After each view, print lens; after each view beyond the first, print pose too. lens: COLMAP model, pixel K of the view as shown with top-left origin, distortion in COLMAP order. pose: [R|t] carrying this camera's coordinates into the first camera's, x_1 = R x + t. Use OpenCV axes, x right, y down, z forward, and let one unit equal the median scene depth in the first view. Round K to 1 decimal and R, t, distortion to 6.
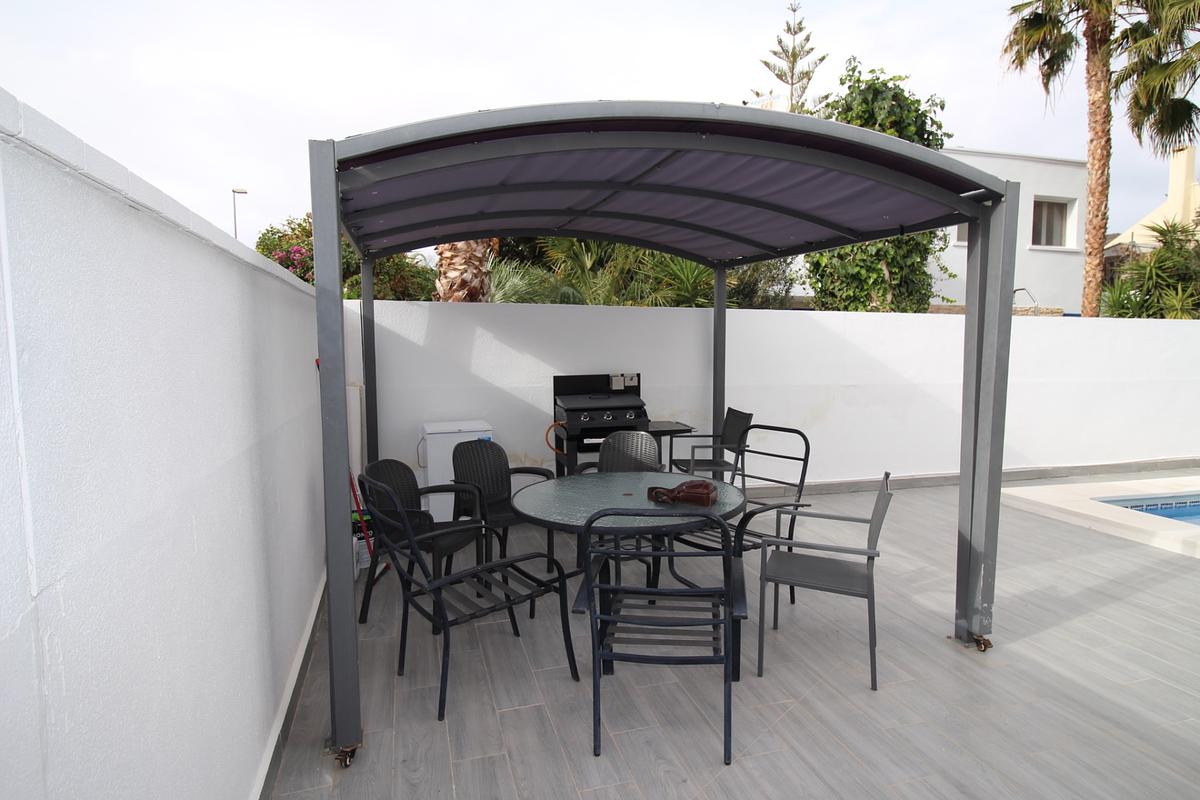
lens RADIAL K [[711.2, 0, 616.0], [0, 711.2, 398.1], [0, 0, 1]] dist [0.007986, -0.010323]
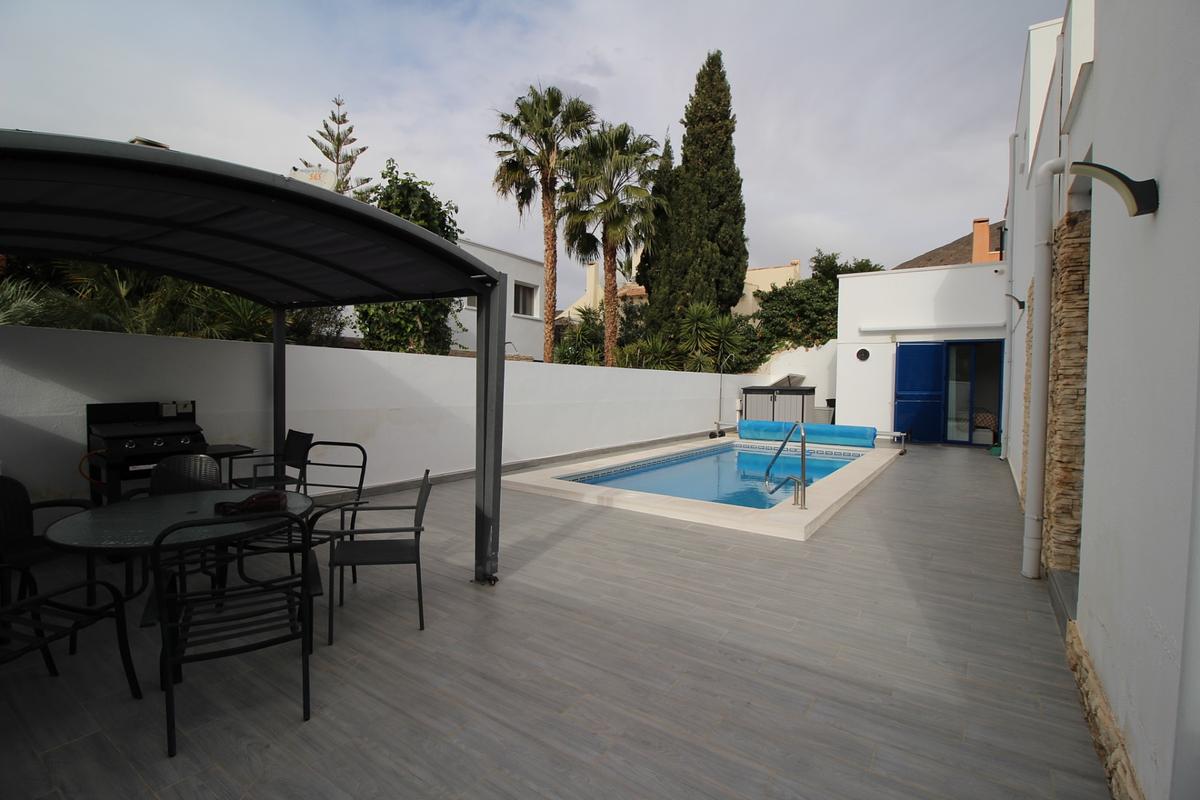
lens RADIAL K [[556.5, 0, 608.2], [0, 556.5, 398.3], [0, 0, 1]] dist [-0.005044, -0.009653]
pose [[0.770000, -0.005533, 0.638020, -0.023179], [0.030620, 0.999131, -0.028288, 0.004965], [-0.637309, 0.041318, 0.769500, -0.037074]]
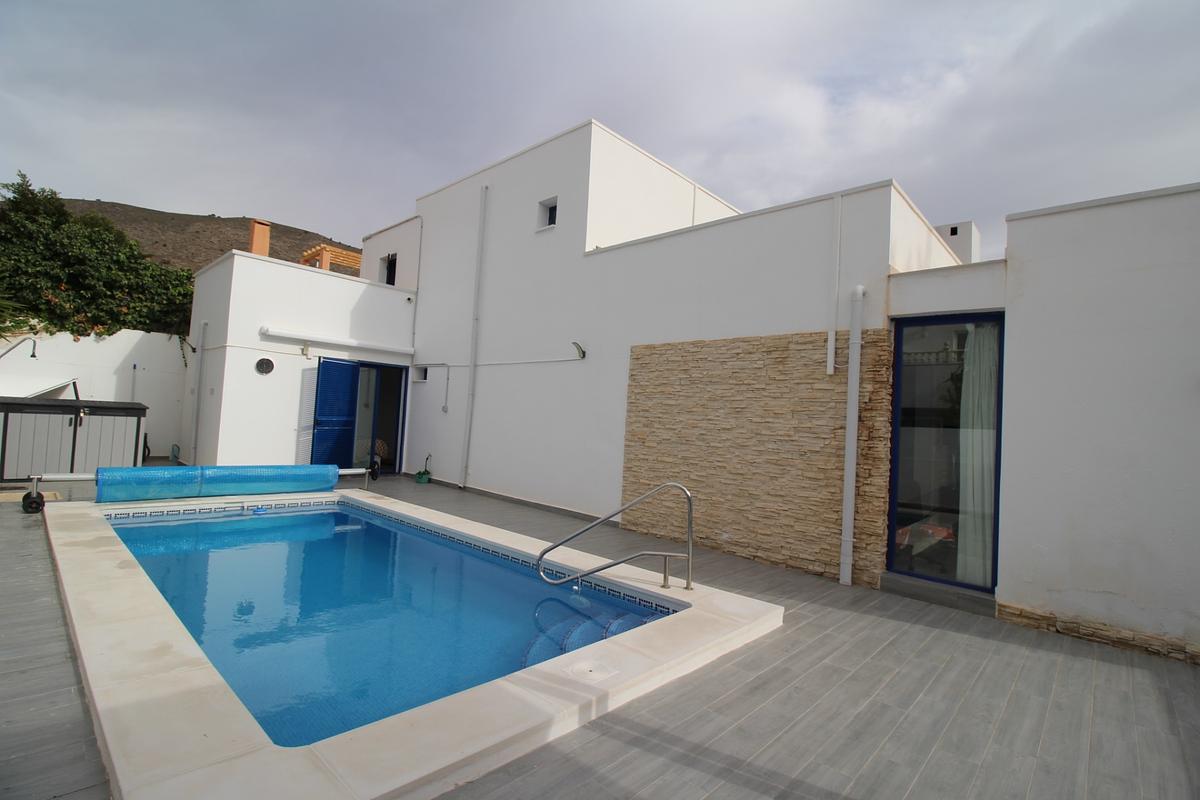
lens RADIAL K [[556.5, 0, 601.9], [0, 556.5, 392.0], [0, 0, 1]] dist [-0.005044, -0.009653]
pose [[-0.519982, 0.016426, 0.854019, 0.238410], [0.006809, 0.999863, -0.015086, -0.091804], [-0.854150, -0.002030, -0.520023, 1.035815]]
